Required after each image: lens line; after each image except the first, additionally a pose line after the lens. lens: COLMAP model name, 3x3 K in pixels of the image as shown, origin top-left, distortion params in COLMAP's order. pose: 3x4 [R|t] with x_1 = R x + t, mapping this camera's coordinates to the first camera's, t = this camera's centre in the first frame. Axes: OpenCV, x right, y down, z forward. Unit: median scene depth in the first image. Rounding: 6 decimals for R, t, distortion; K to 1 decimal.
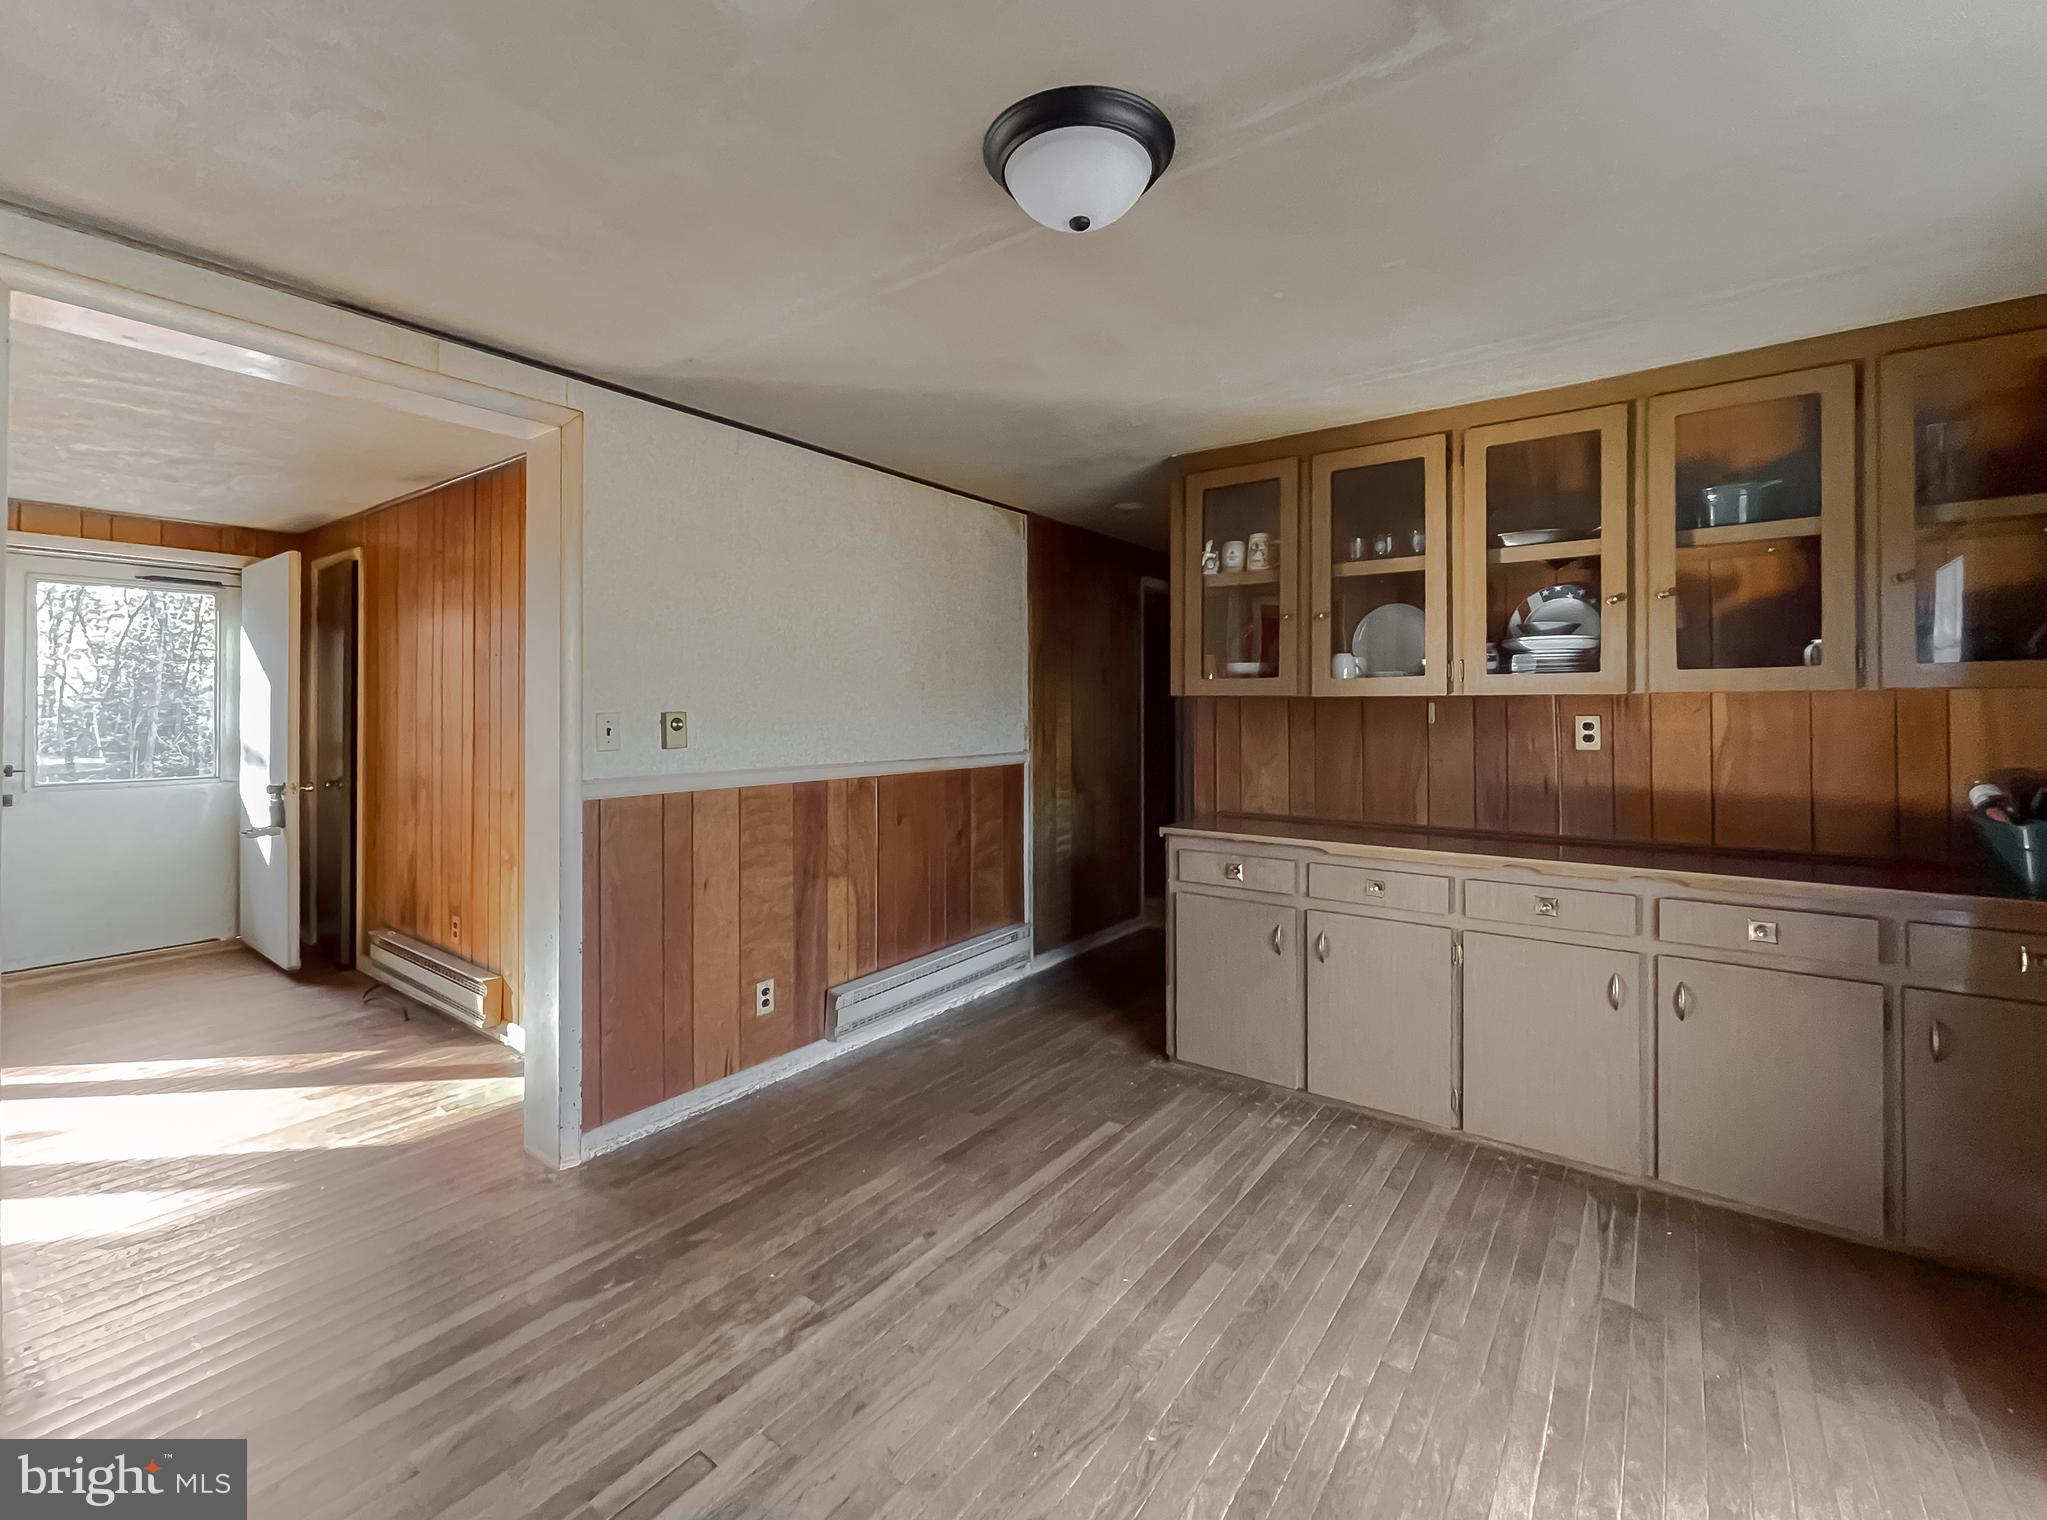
lens RADIAL K [[879.4, 0, 1019.9], [0, 879.4, 702.9], [0, 0, 1]] dist [-0.000942, -0.000032]
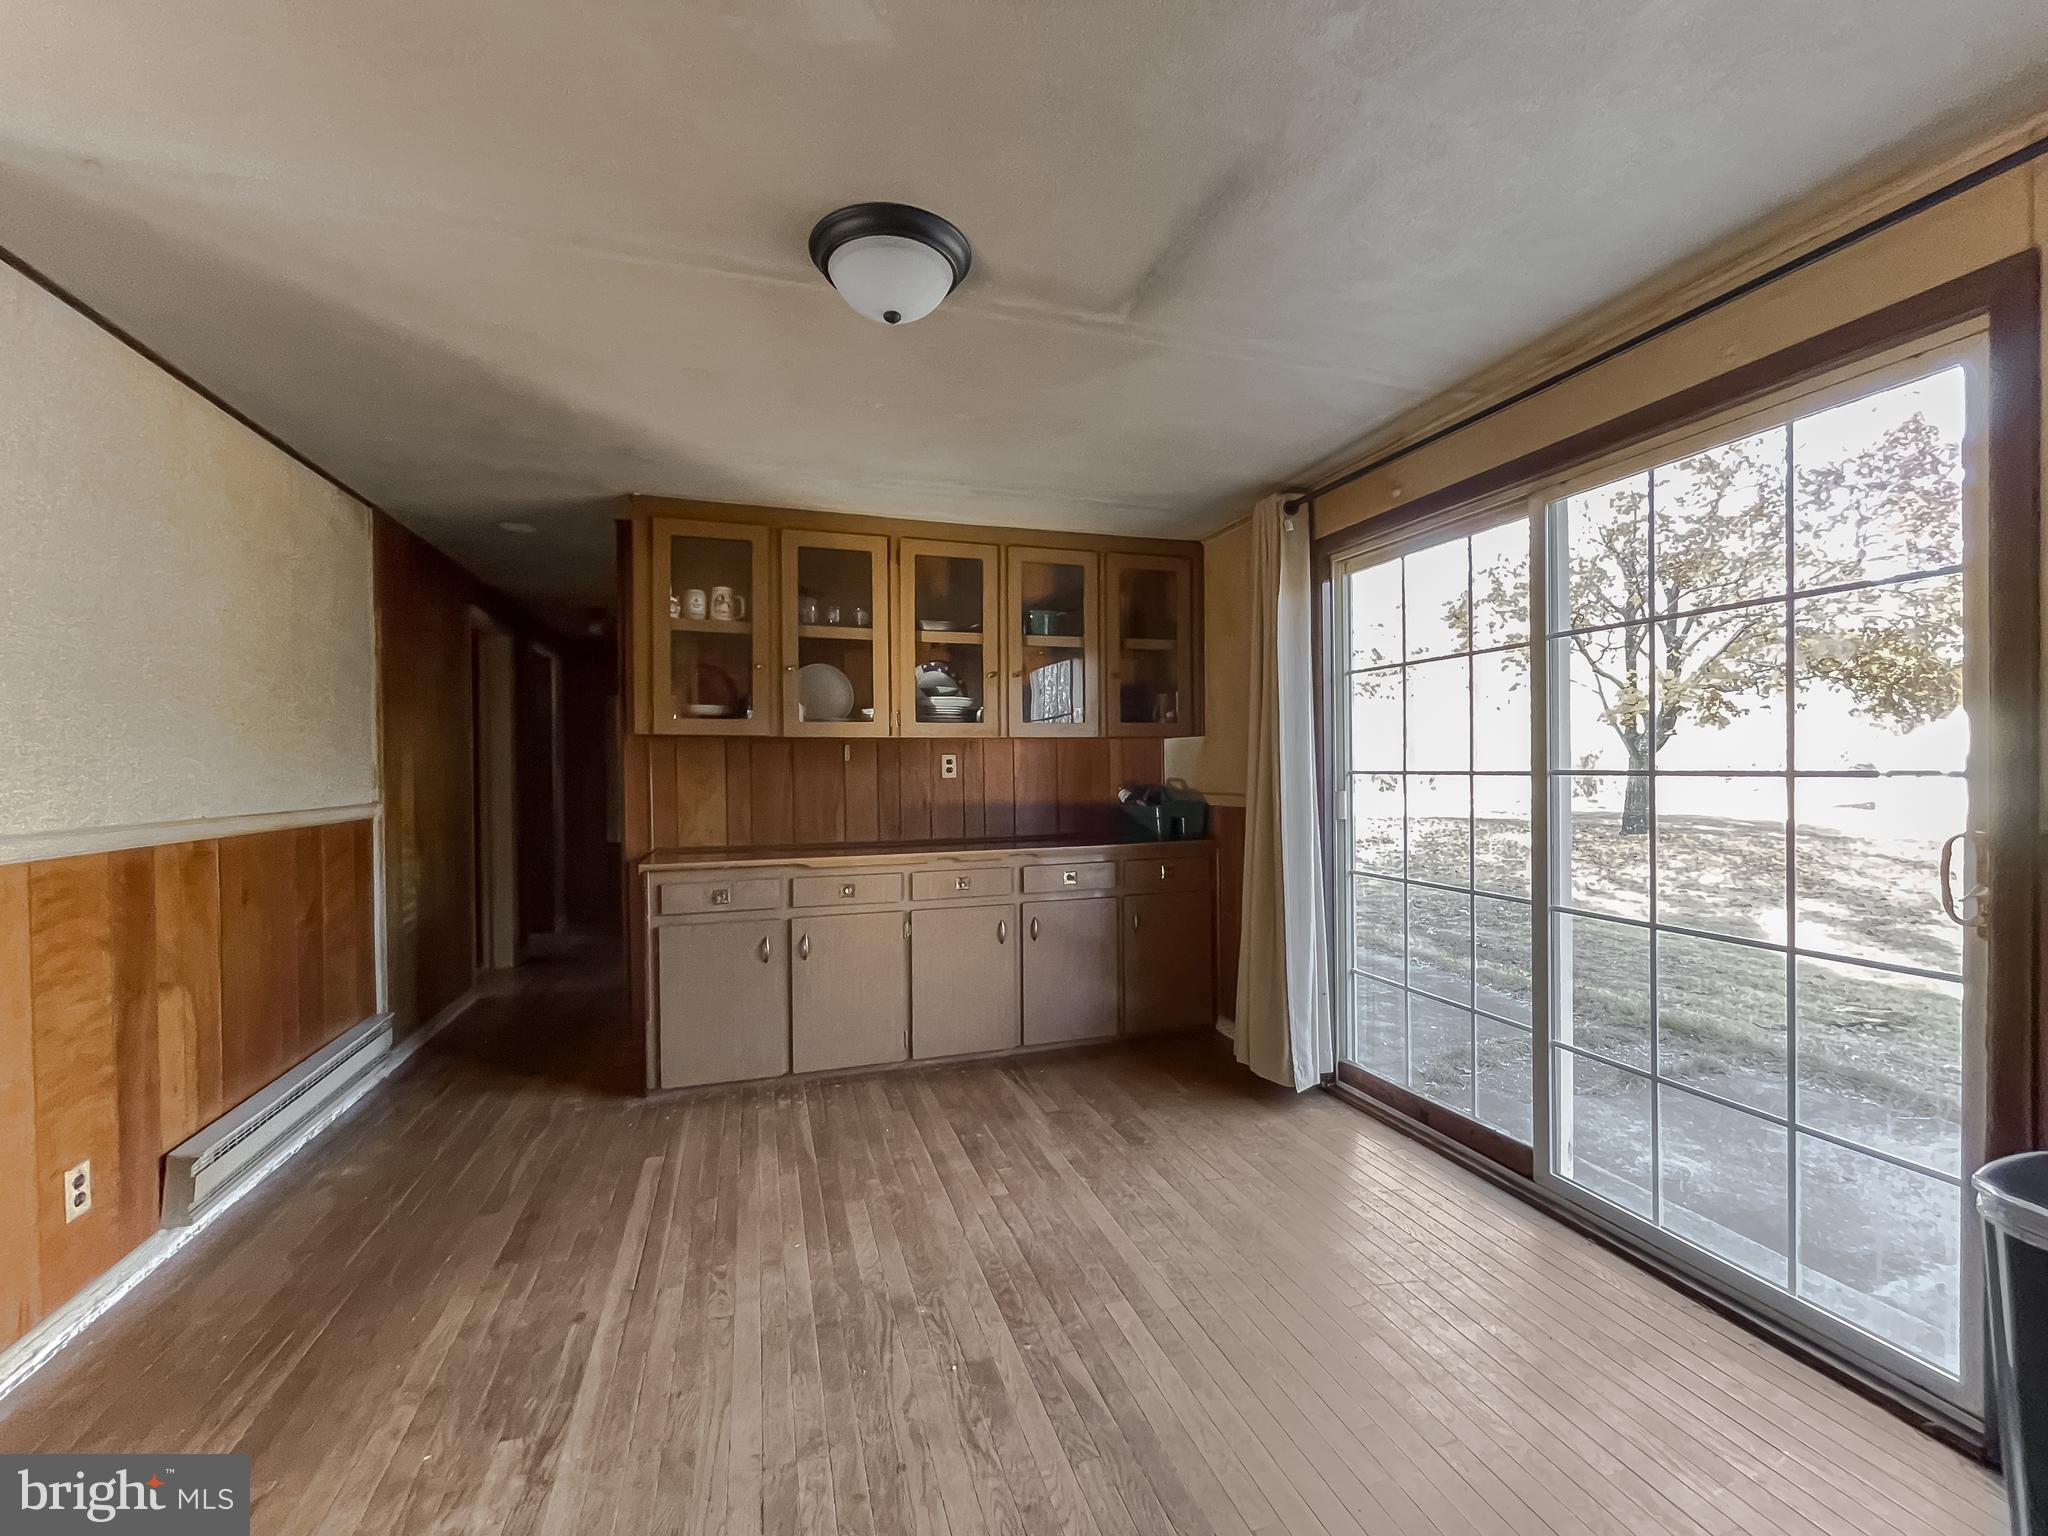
lens RADIAL K [[836.7, 0, 1018.5], [0, 836.7, 774.1], [0, 0, 1]] dist [-0.000399, 0.000190]
pose [[0.585061, -0.010825, 0.810917, -0.398827], [0.001559, 0.999924, 0.012223, 0.030126], [-0.810988, -0.005887, 0.585033, 0.106086]]
